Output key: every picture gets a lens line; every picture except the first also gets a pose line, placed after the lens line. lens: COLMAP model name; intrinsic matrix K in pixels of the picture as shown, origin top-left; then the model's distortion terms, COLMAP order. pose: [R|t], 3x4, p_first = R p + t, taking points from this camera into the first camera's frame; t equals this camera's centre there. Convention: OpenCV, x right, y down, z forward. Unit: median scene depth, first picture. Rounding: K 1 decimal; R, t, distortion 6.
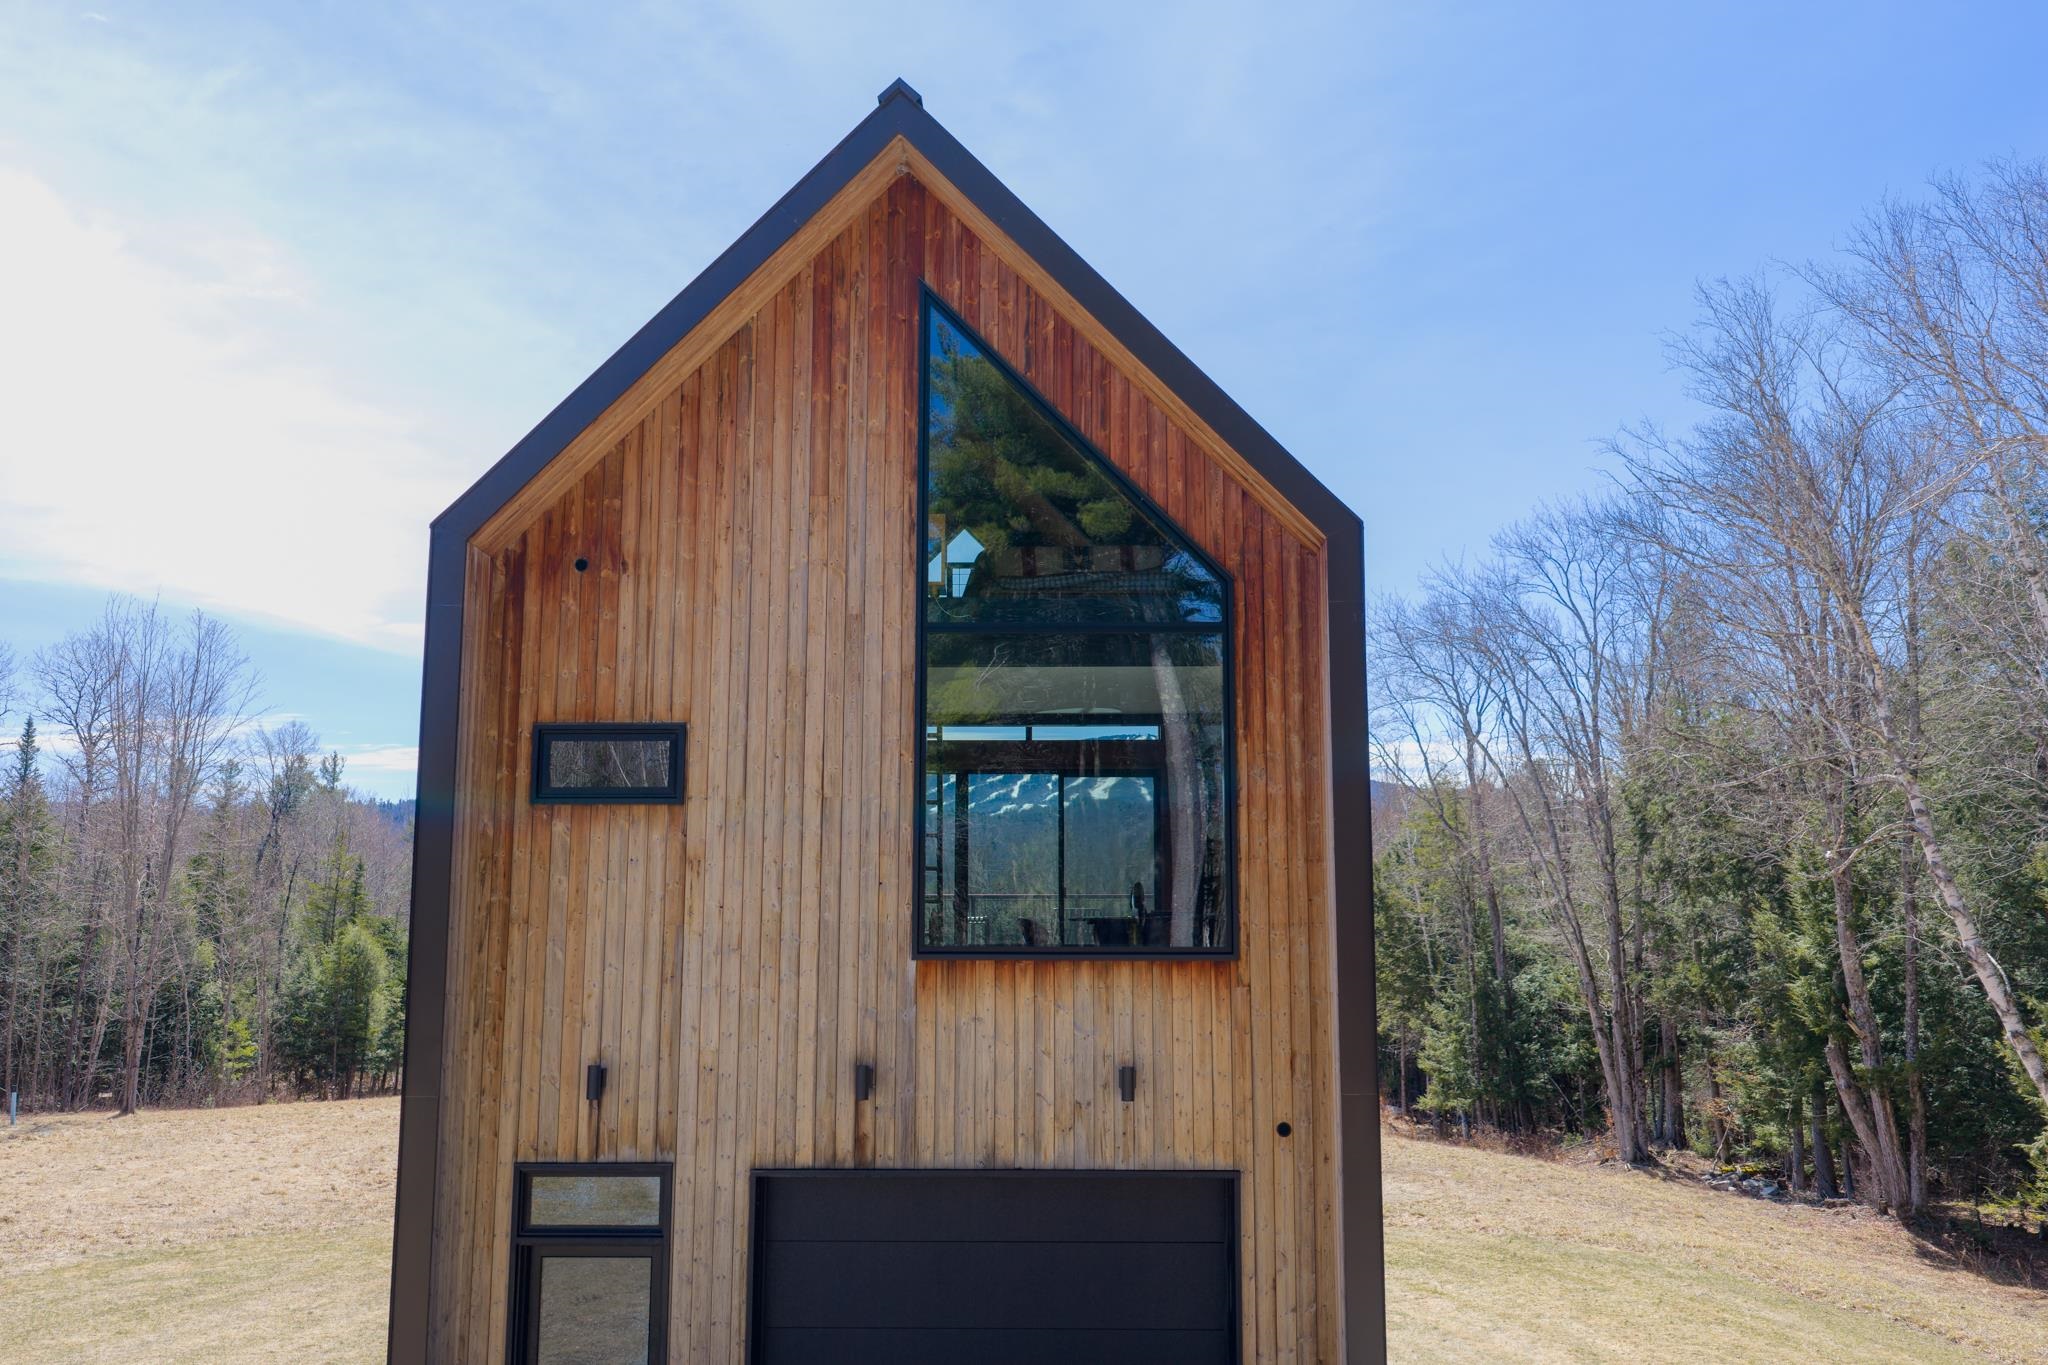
lens RADIAL K [[1762.2, 0, 1022.6], [0, 1762.2, 677.8], [0, 0, 1]] dist [0.048566, -0.099932]
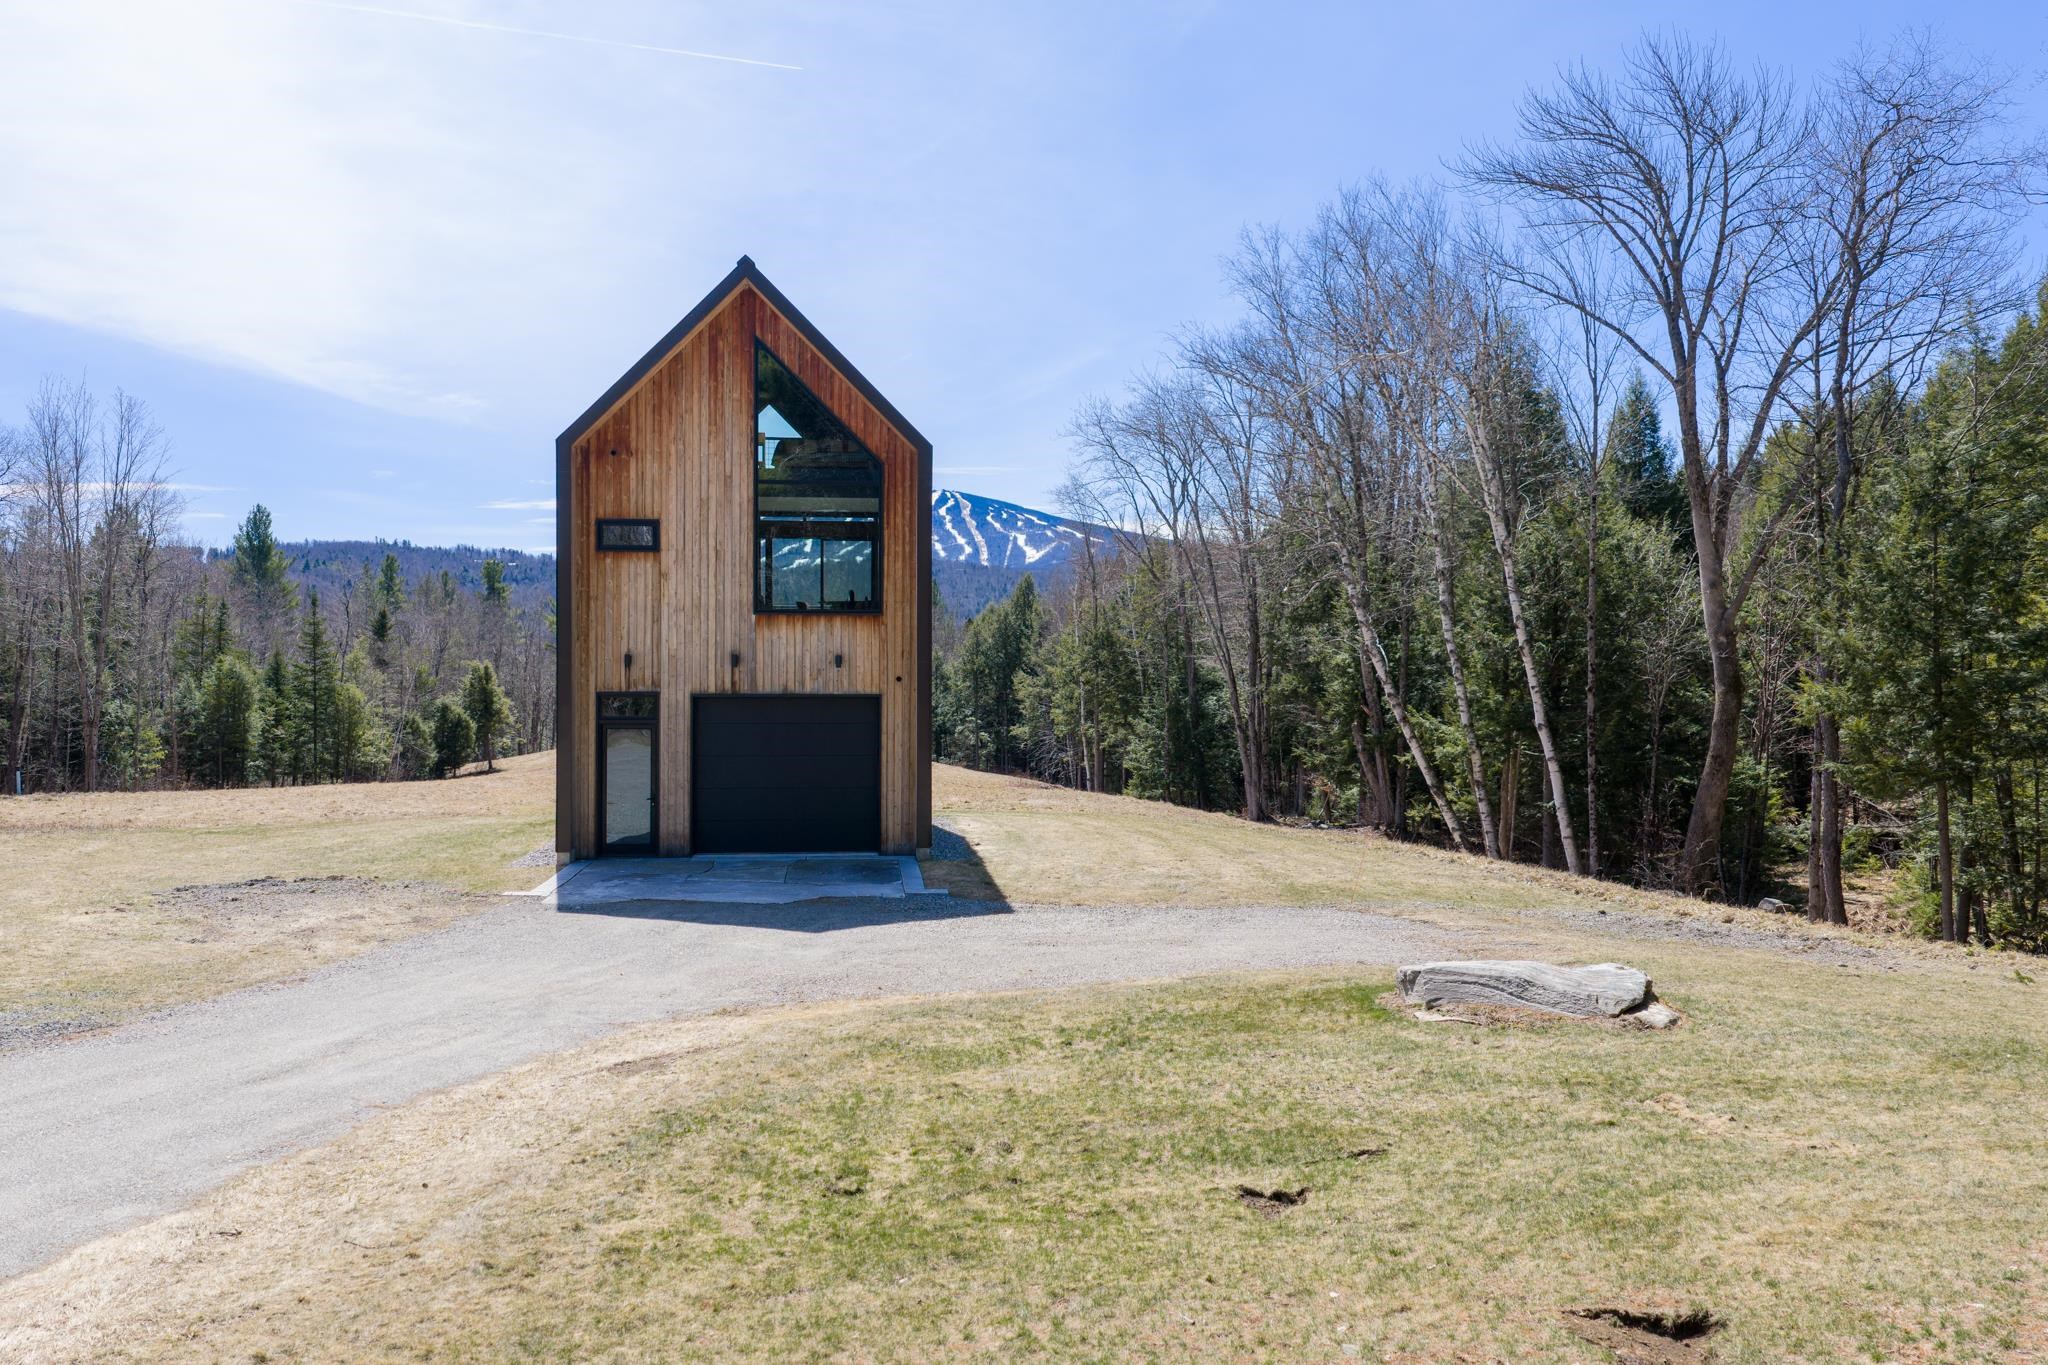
lens RADIAL K [[1762.2, 0, 1048.7], [0, 1762.2, 684.0], [0, 0, 1]] dist [0.048566, -0.099932]
pose [[0.991400, 0.000129, 0.130865, 0.025246], [-0.018636, 0.989947, 0.140206, -0.101000], [-0.129531, -0.141439, 0.981436, -1.502686]]
